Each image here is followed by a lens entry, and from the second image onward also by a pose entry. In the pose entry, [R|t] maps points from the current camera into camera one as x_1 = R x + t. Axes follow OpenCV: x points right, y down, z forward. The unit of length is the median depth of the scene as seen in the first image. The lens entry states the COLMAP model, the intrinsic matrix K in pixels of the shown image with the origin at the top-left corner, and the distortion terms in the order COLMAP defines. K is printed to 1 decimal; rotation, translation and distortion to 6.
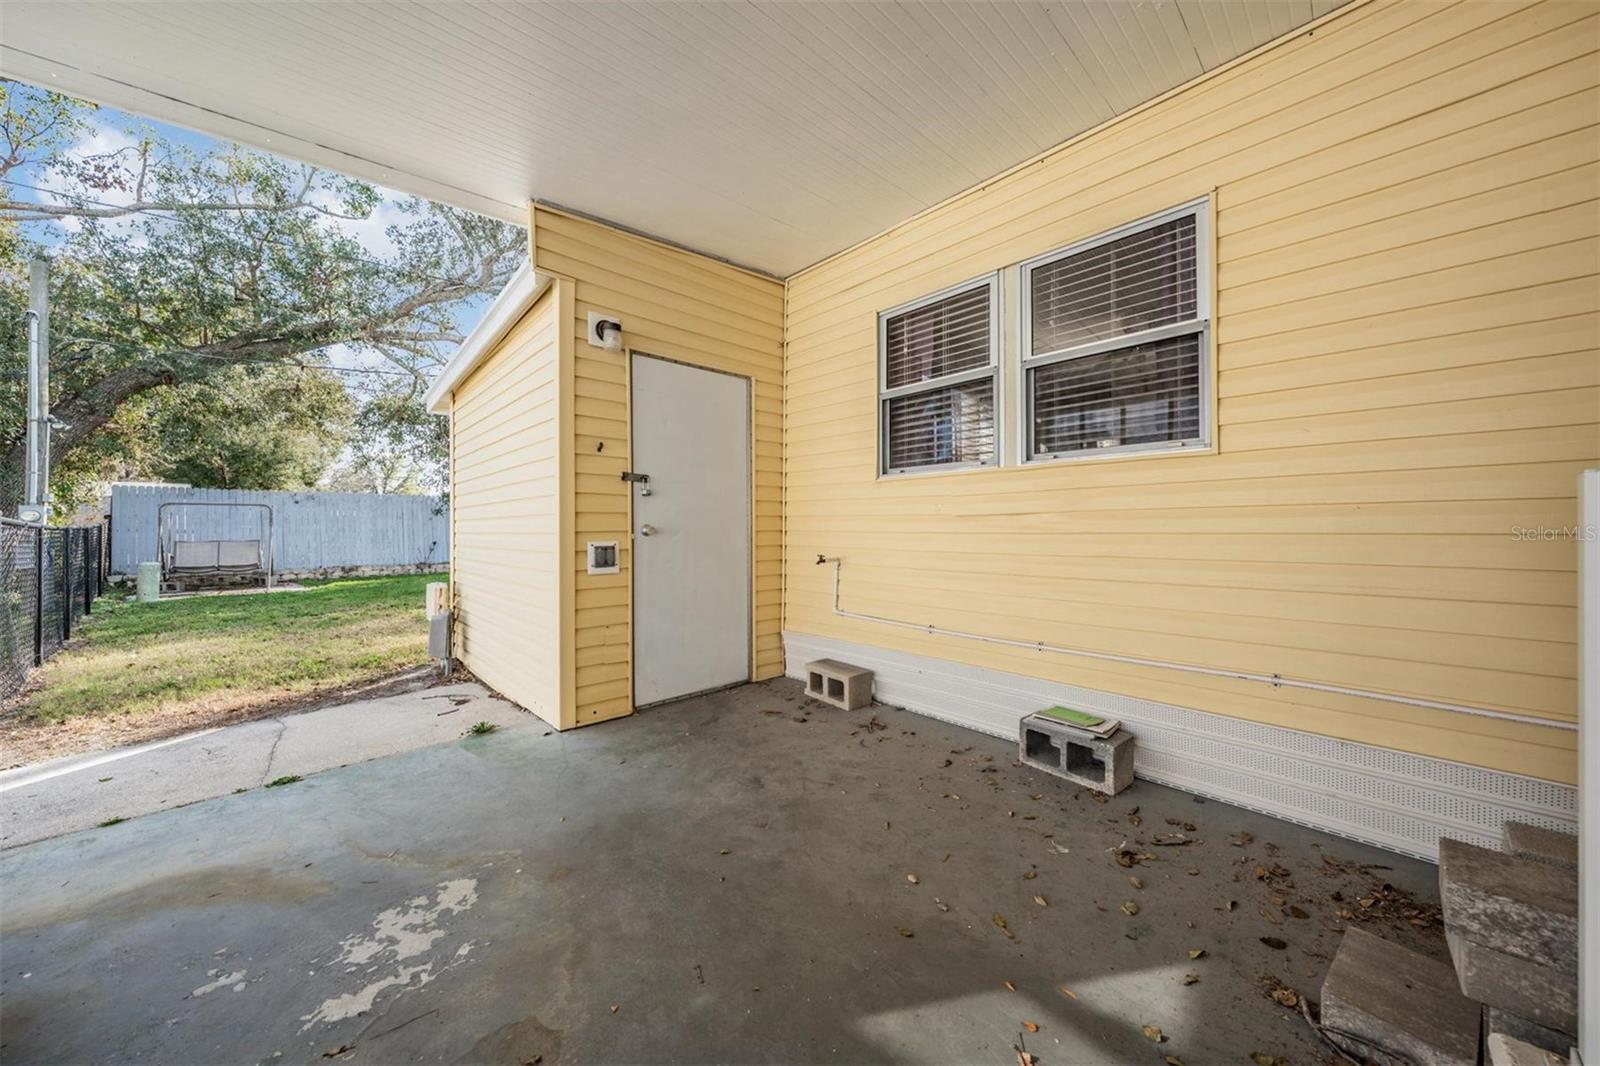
lens RADIAL K [[547.8, 0, 797.8], [0, 547.8, 529.7], [0, 0, 1]] dist [-0.009131, -0.000023]
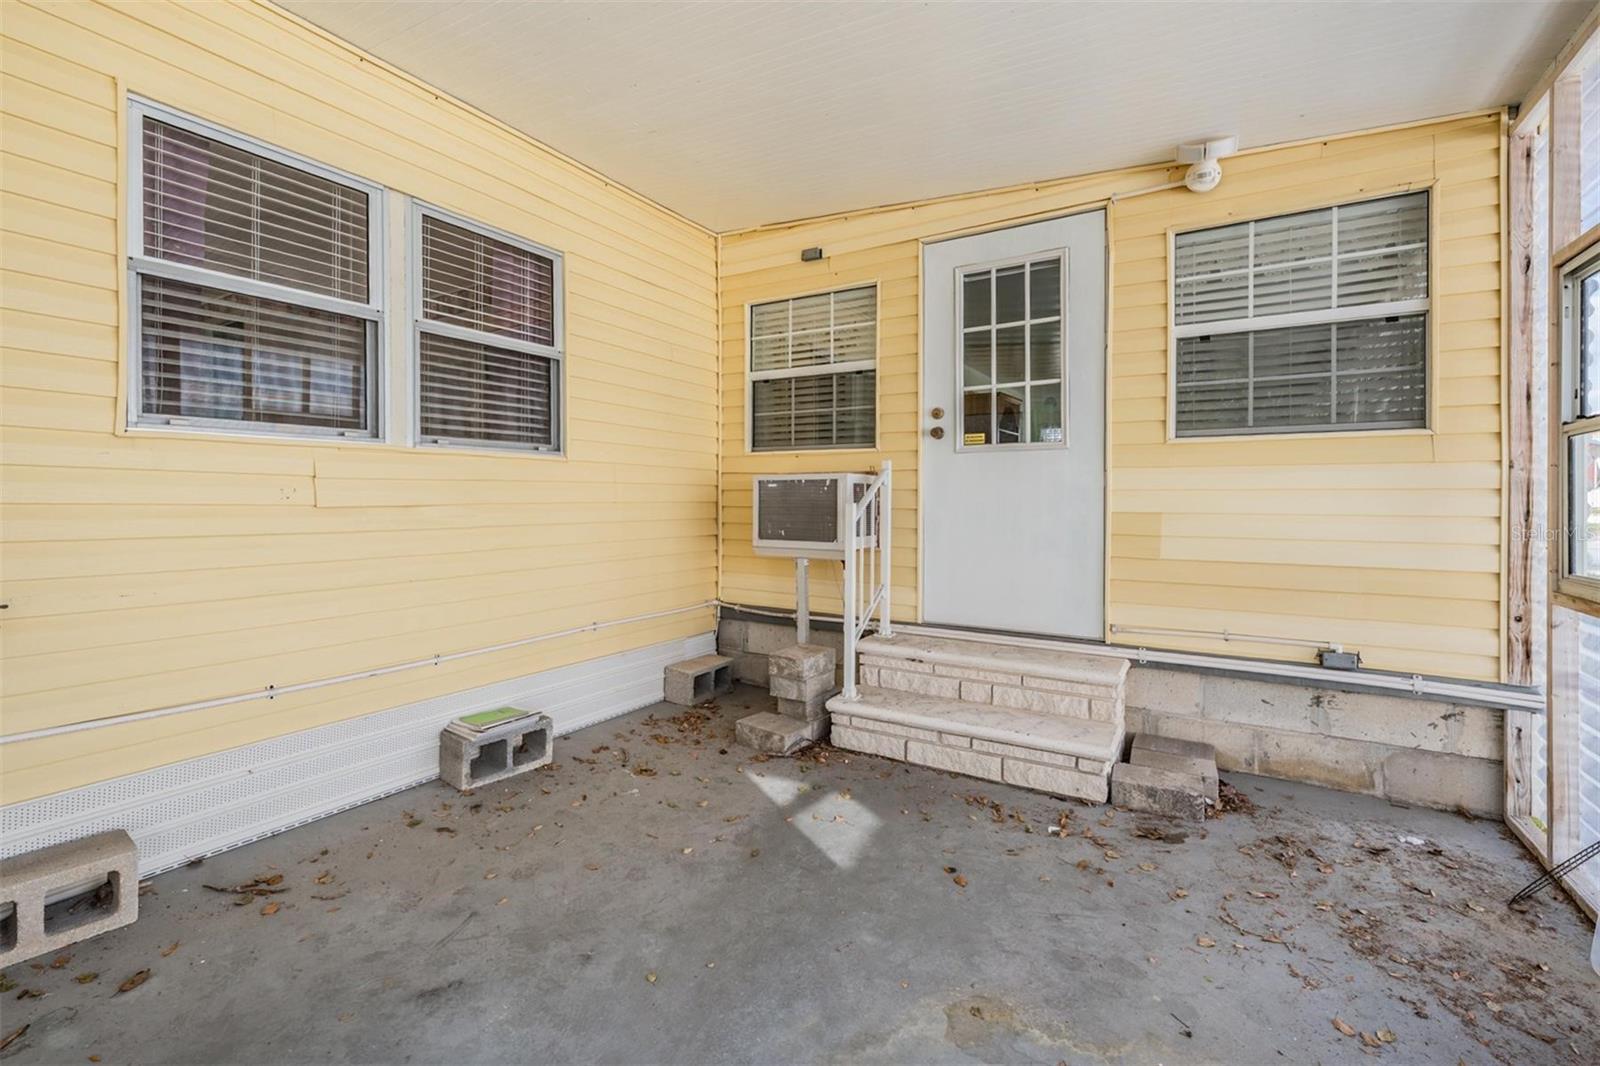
lens RADIAL K [[688.5, 0, 791.4], [0, 688.5, 501.7], [0, 0, 1]] dist [-0.001270, -0.000089]
pose [[-0.243157, -0.002369, 0.969984, -0.786013], [0.000898, 0.999996, 0.002668, -0.039936], [-0.969987, 0.001520, -0.243154, 0.759949]]
